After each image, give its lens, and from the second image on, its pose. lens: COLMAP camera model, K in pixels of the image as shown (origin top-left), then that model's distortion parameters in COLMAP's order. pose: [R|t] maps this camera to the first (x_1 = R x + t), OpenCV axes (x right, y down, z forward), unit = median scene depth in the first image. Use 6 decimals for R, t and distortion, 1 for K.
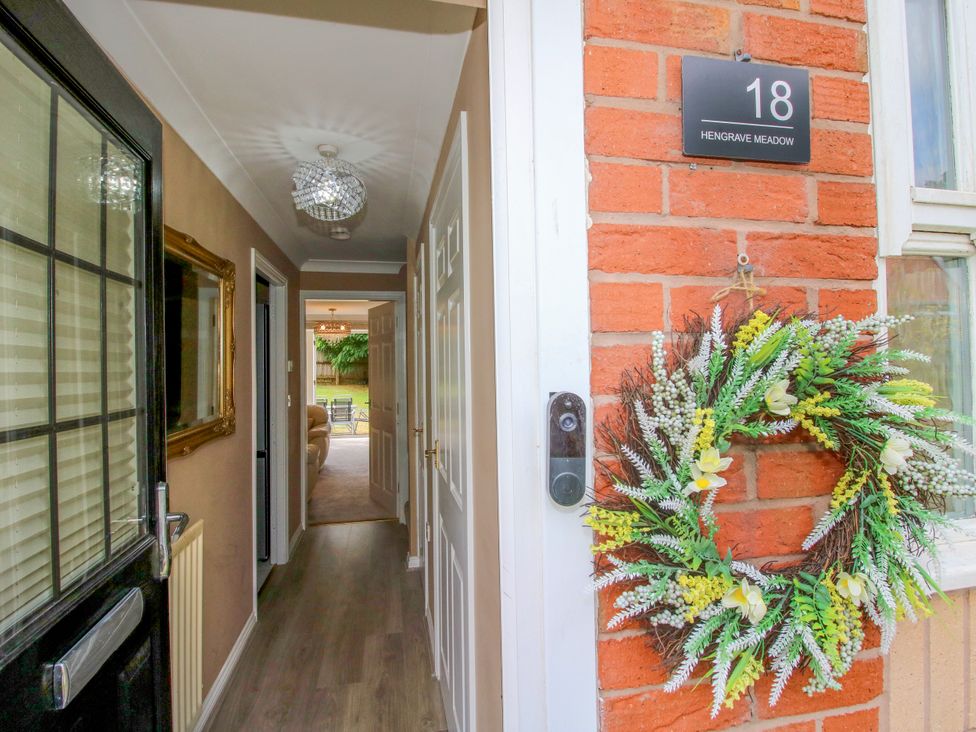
lens RADIAL K [[508.6, 0, 487.0], [0, 508.6, 357.8], [0, 0, 1]] dist [-0.026335, -0.000222]
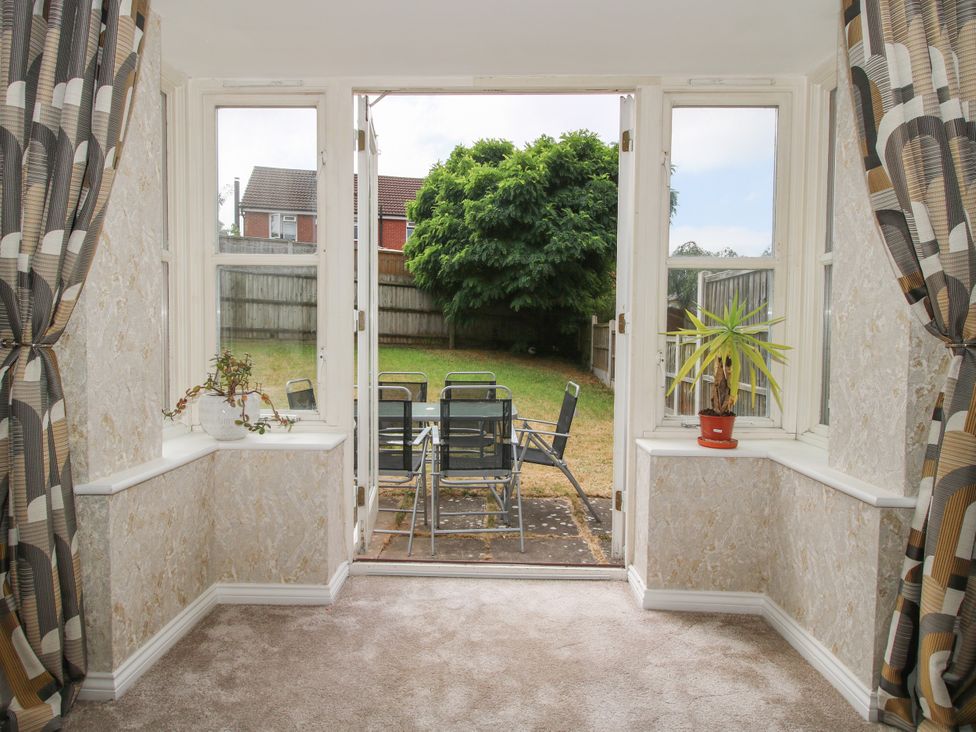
lens RADIAL K [[537.1, 0, 479.1], [0, 537.1, 359.4], [0, 0, 1]] dist [0.004720, -0.020474]
pose [[0.973003, 0.027809, -0.229110, -0.299617], [-0.013518, 0.997877, 0.063709, 0.063396], [0.230395, -0.058891, 0.971313, 0.994587]]
